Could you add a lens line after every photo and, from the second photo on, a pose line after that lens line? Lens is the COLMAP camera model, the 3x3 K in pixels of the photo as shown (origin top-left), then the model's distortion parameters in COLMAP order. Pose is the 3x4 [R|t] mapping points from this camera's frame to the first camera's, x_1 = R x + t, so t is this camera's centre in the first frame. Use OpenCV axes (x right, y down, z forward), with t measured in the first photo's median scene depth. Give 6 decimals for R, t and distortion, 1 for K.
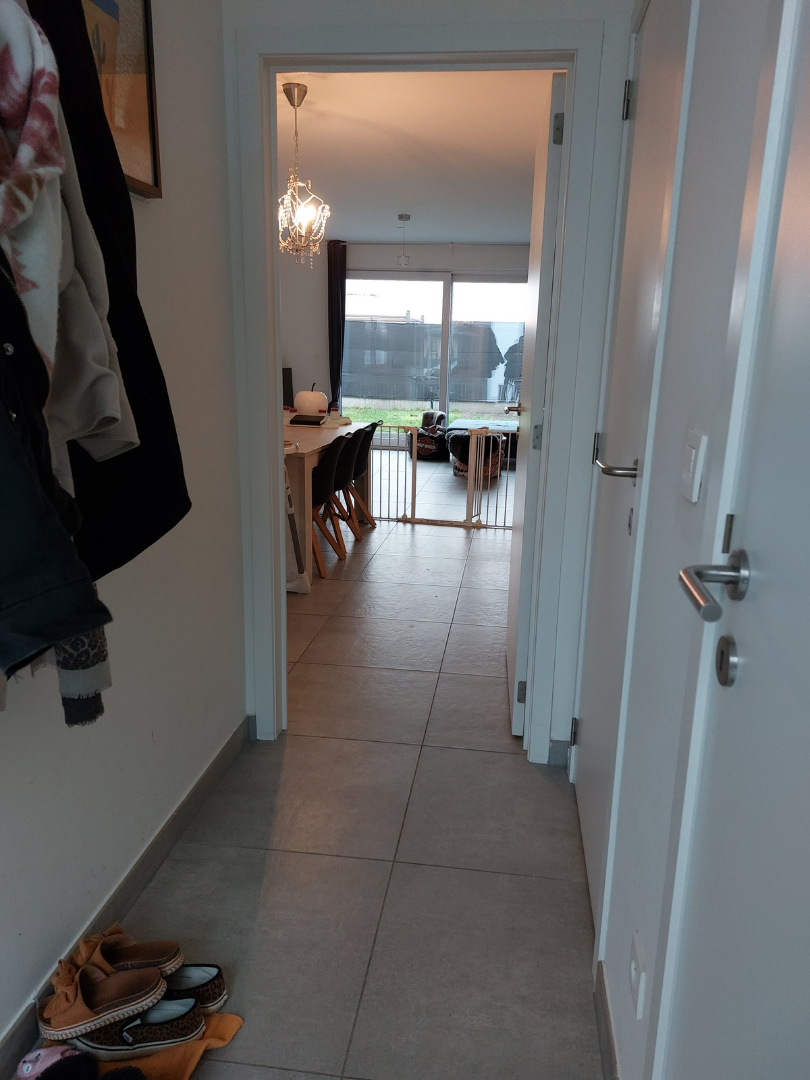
lens RADIAL K [[769.9, 0, 419.9], [0, 769.9, 562.0], [0, 0, 1]] dist [0.067956, -0.054782]
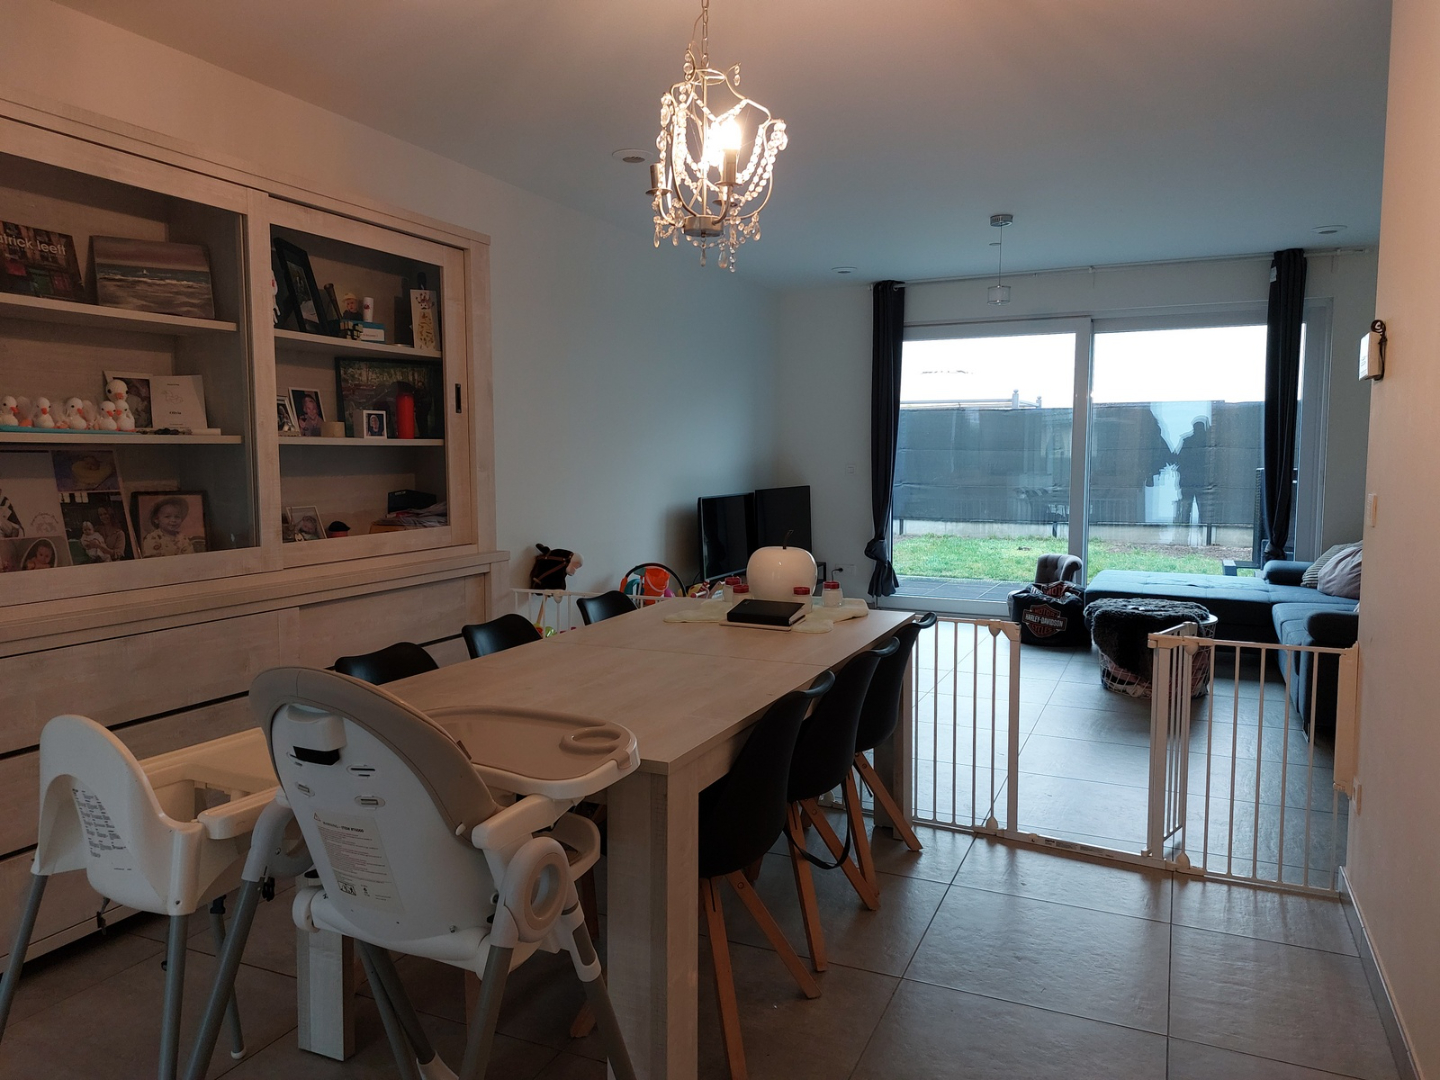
lens RADIAL K [[1026.5, 0, 711.3], [0, 1026.5, 536.1], [0, 0, 1]] dist [0.067956, -0.054782]
pose [[0.953816, -0.001054, -0.300388, 0.003225], [-0.053929, 0.983145, -0.174692, -0.069100], [0.295509, 0.182824, 0.937683, 0.238919]]
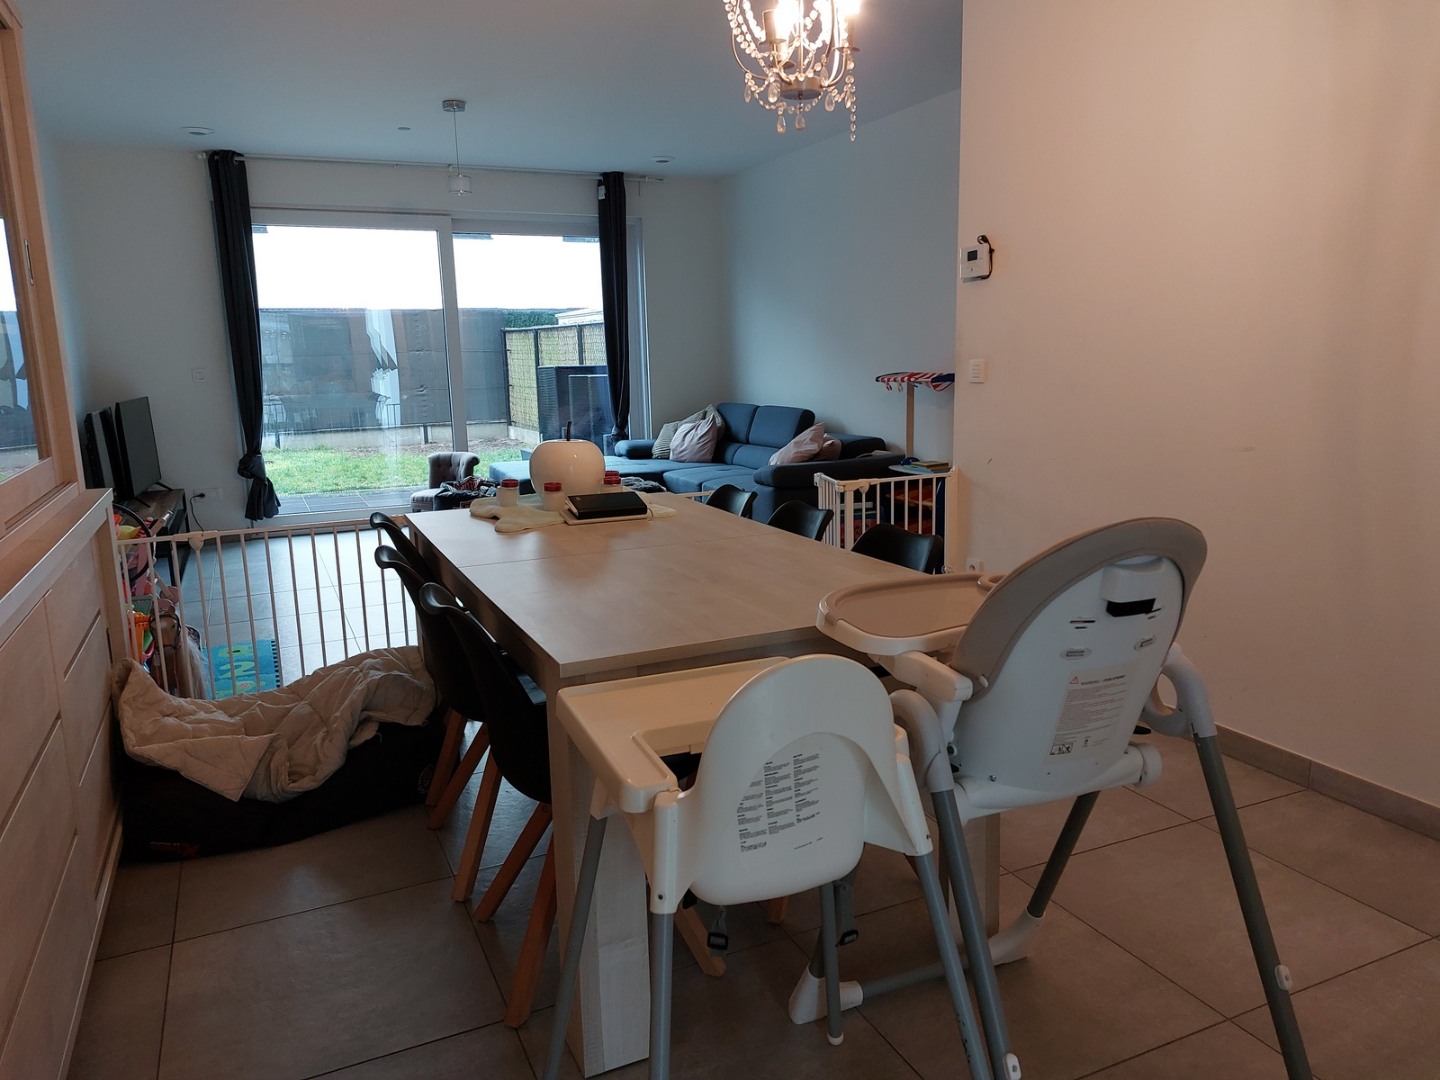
lens RADIAL K [[1026.5, 0, 716.6], [0, 1026.5, 539.8], [0, 0, 1]] dist [0.067956, -0.054782]
pose [[0.852679, -0.140612, 0.503157, -0.214270], [0.180918, 0.982981, -0.031890, -0.076626], [-0.490110, 0.118222, 0.863607, 0.267342]]
